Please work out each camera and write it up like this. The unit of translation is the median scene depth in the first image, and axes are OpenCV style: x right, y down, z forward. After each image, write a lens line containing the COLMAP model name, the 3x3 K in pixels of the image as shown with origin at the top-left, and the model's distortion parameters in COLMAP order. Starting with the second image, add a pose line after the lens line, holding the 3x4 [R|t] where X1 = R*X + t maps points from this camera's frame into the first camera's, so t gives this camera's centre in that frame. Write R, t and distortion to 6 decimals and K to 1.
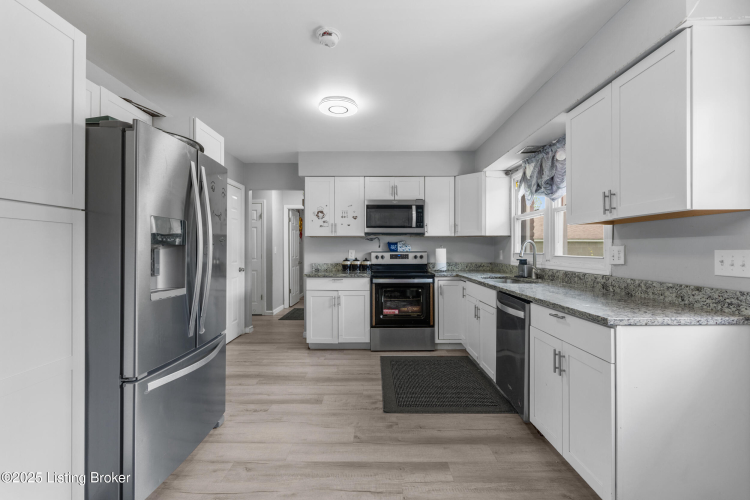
lens RADIAL K [[341.8, 0, 373.8], [0, 341.8, 250.4], [0, 0, 1]] dist [0.001801, 0.000681]
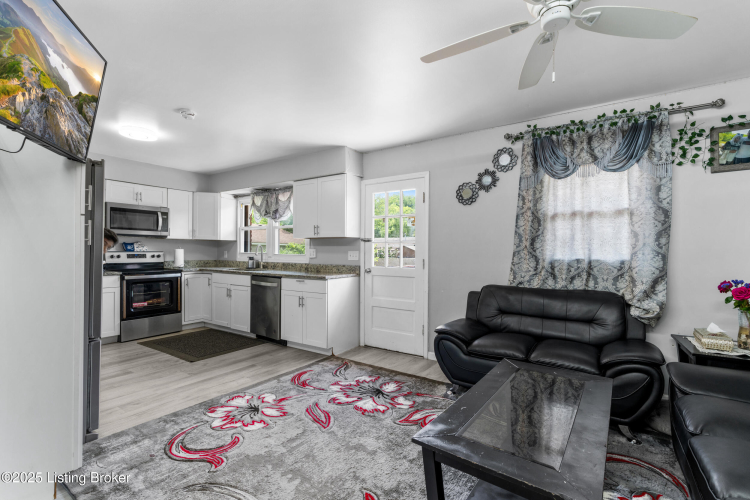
lens RADIAL K [[341.8, 0, 373.8], [0, 341.8, 250.4], [0, 0, 1]] dist [0.001801, 0.000681]
pose [[0.564484, 0.007519, 0.825410, -0.458243], [-0.005241, 0.999971, -0.005525, 0.002556], [-0.825428, -0.001207, 0.564507, -0.284662]]
